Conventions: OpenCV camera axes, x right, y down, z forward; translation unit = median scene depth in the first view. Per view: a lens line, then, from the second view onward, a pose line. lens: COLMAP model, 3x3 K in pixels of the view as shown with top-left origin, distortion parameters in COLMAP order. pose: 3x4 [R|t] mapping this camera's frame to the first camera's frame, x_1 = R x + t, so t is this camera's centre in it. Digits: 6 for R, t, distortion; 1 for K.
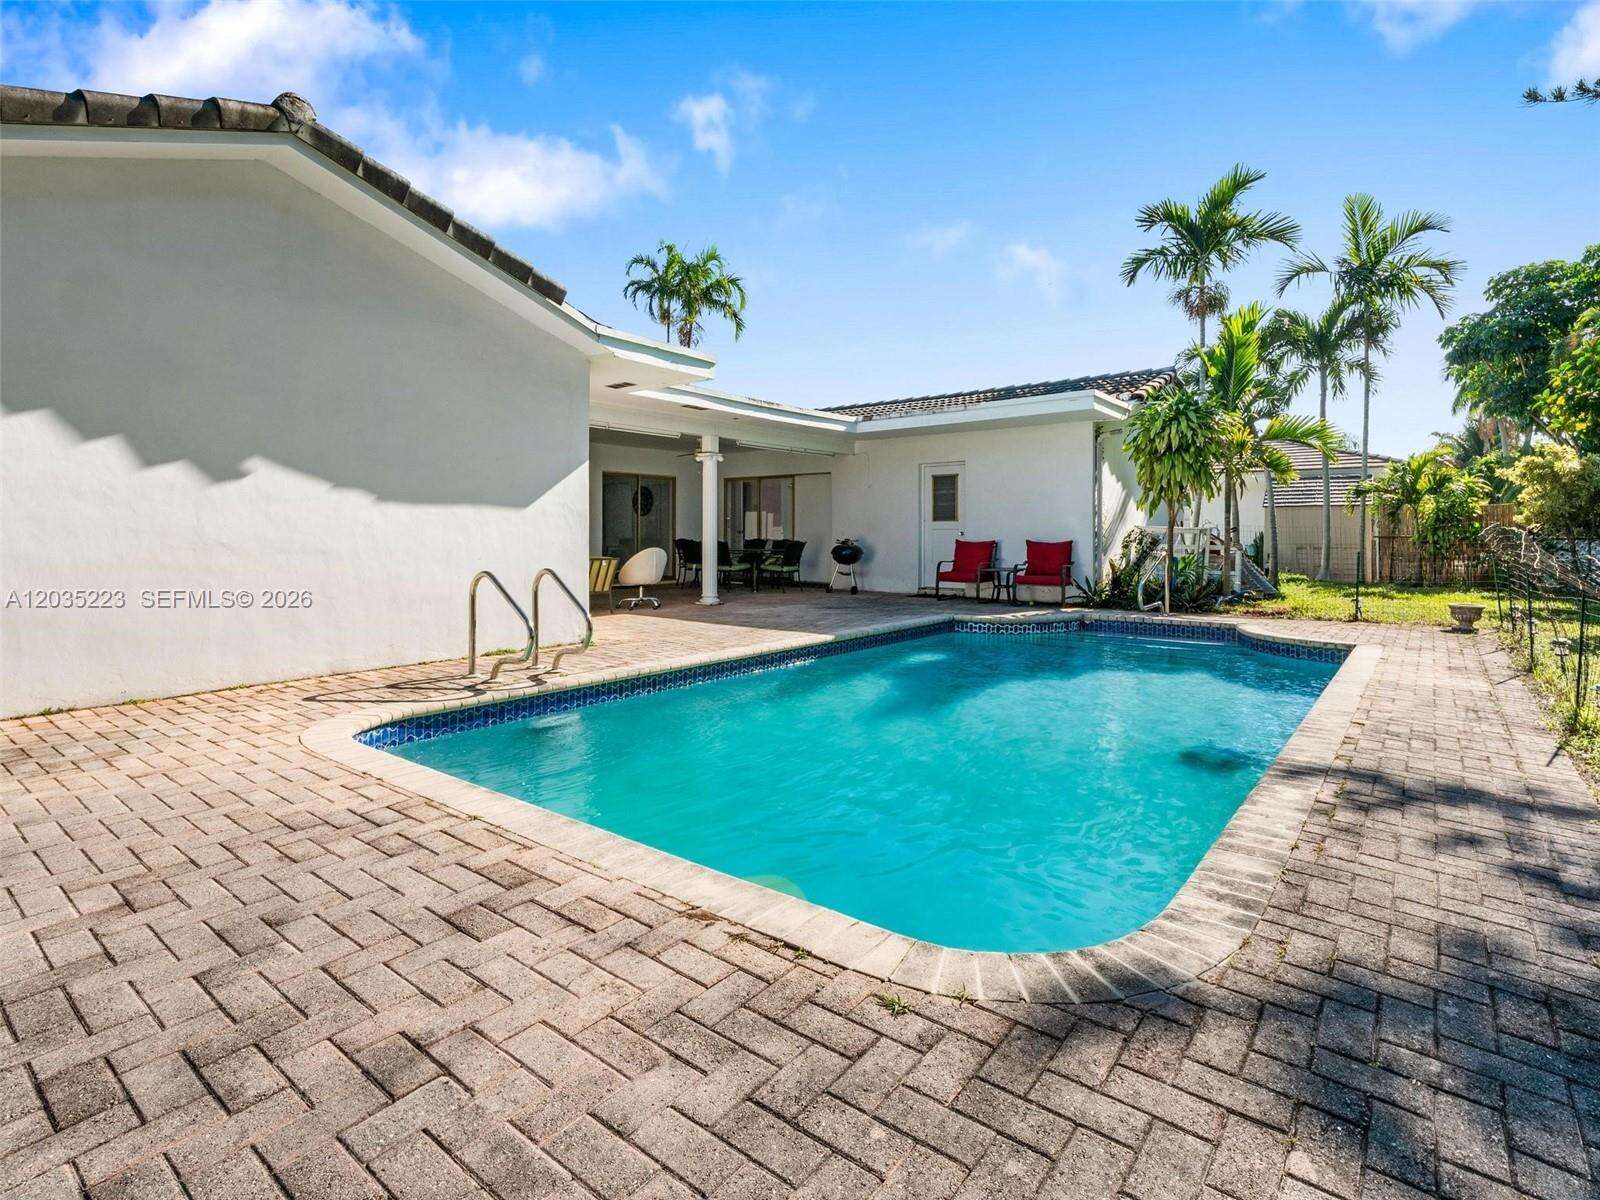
lens RADIAL K [[791.4, 0, 816.6], [0, 791.4, 632.5], [0, 0, 1]] dist [-0.018240, -0.000817]
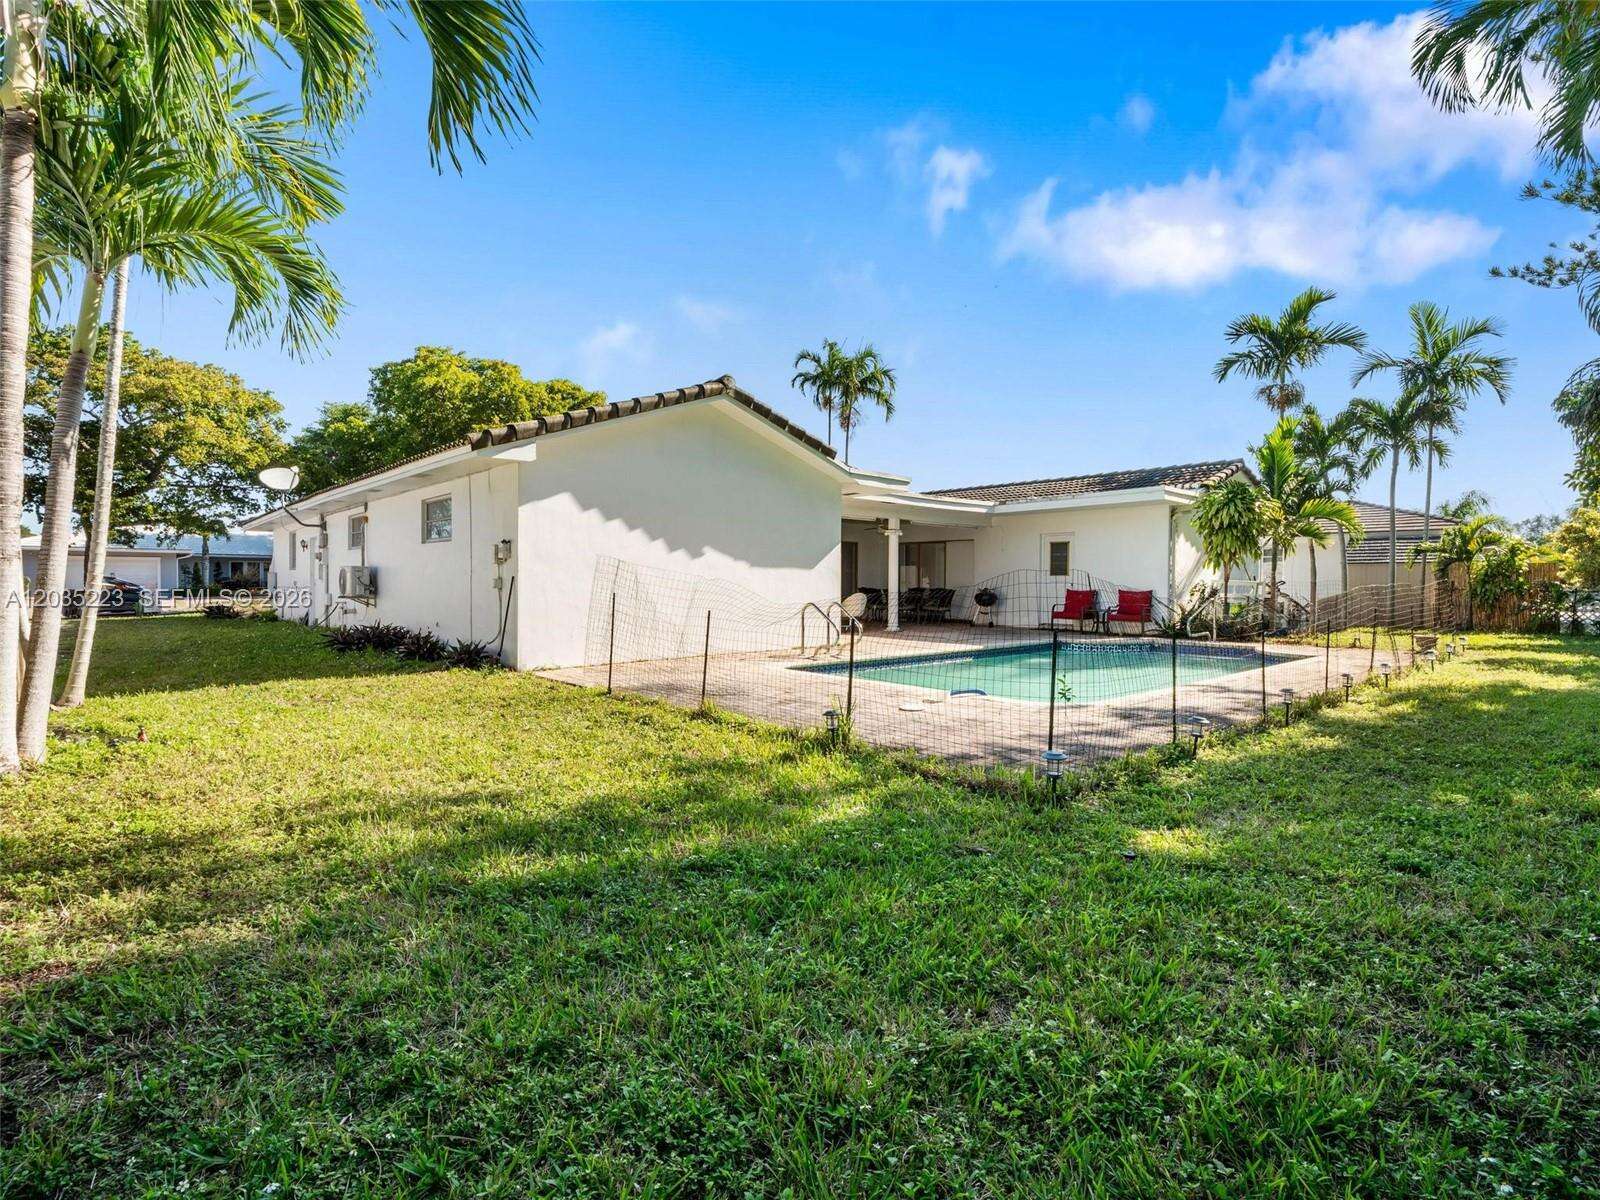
lens RADIAL K [[791.4, 0, 810.7], [0, 791.4, 630.6], [0, 0, 1]] dist [-0.018240, -0.000817]
pose [[0.986447, 0.015132, -0.163378, -0.034970], [-0.025487, 0.997783, -0.061475, 0.046082], [0.162086, 0.064806, 0.984646, -0.384151]]
